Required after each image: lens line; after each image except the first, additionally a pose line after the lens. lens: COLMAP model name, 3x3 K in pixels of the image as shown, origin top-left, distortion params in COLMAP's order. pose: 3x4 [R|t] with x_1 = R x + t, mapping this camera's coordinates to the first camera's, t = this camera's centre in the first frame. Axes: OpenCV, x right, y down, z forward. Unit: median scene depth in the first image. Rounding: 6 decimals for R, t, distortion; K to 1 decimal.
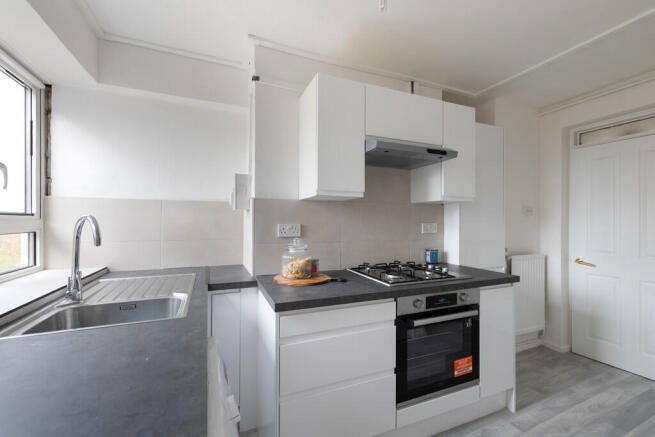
lens RADIAL K [[267.4, 0, 324.8], [0, 267.4, 220.6], [0, 0, 1]] dist [-0.002546, -0.000675]
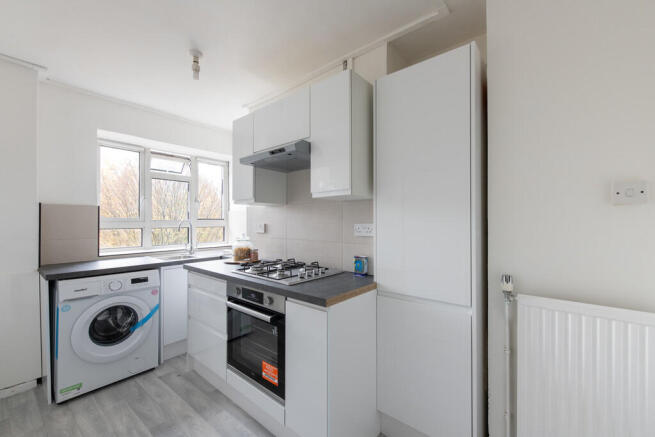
lens RADIAL K [[267.4, 0, 326.8], [0, 267.4, 220.4], [0, 0, 1]] dist [-0.002546, -0.000675]
pose [[0.464597, -0.006426, -0.885499, 1.436559], [0.007071, 0.999969, -0.003547, 0.004298], [0.885494, -0.004613, 0.464628, 0.723567]]
